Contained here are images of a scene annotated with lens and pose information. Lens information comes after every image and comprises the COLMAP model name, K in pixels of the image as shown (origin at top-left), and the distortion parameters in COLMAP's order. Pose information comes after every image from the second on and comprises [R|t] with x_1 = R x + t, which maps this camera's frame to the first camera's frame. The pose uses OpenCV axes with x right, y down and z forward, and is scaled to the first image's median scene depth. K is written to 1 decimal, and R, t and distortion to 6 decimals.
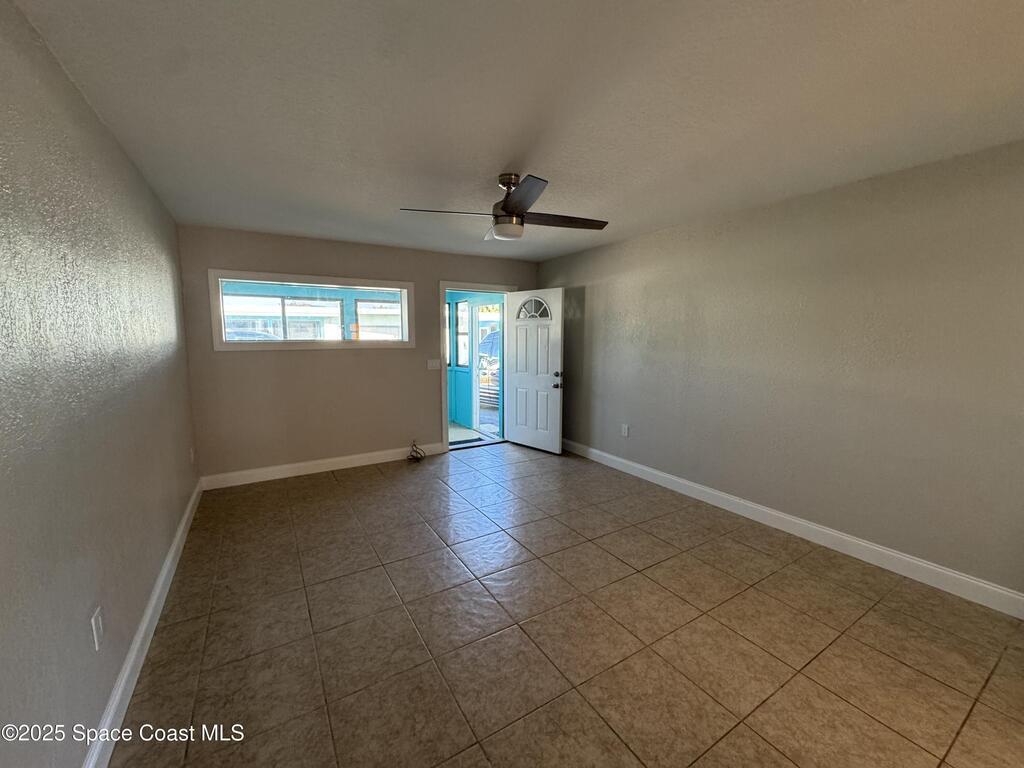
lens RADIAL K [[411.2, 0, 509.3], [0, 411.2, 383.0], [0, 0, 1]] dist [-0.004691, 0.000162]
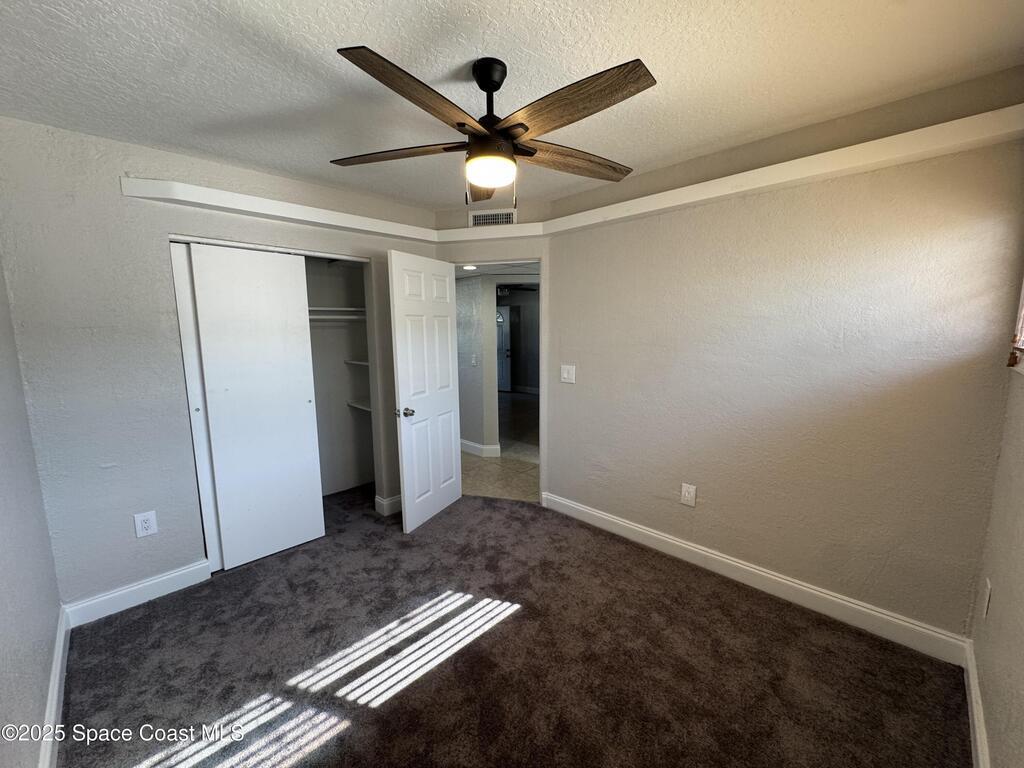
lens RADIAL K [[411.2, 0, 509.3], [0, 411.2, 383.0], [0, 0, 1]] dist [-0.004691, 0.000162]
pose [[0.971929, -0.045977, 0.230738, -0.330988], [0.042661, 0.998902, 0.019342, 0.095488], [-0.231374, -0.008956, 0.972824, -0.891487]]
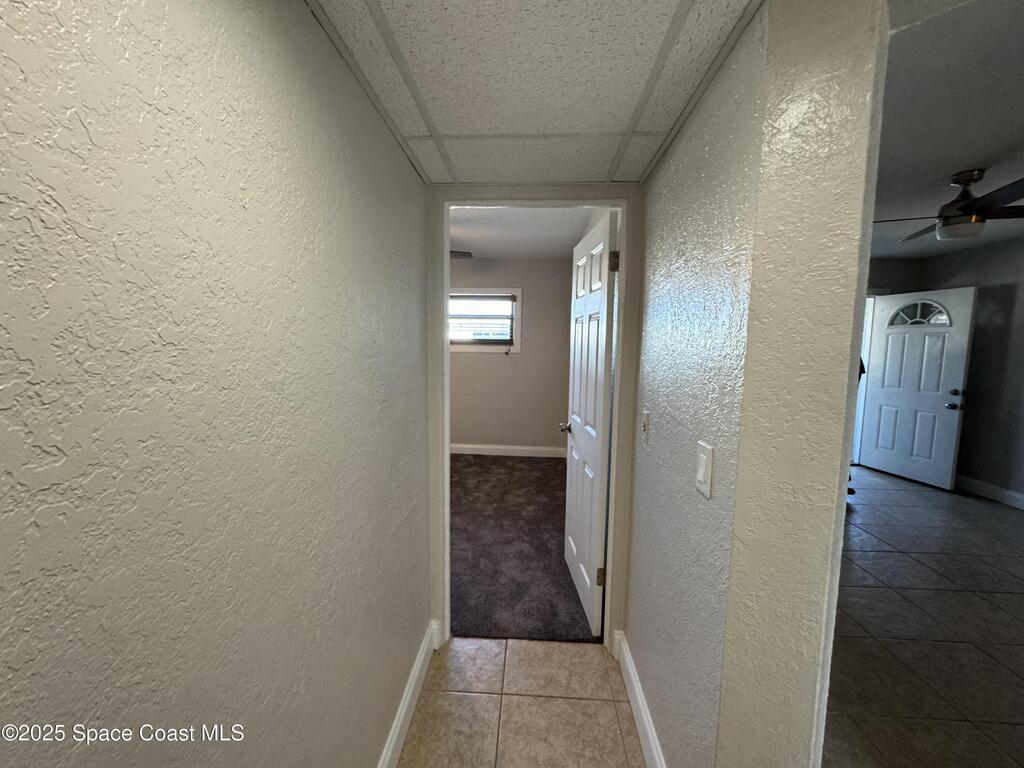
lens RADIAL K [[411.2, 0, 509.3], [0, 411.2, 383.0], [0, 0, 1]] dist [-0.004691, 0.000162]
pose [[0.823486, 0.061634, -0.563979, -0.156455], [-0.076522, 0.997064, -0.002768, 0.030256], [0.562153, 0.045437, 0.825784, -0.173280]]
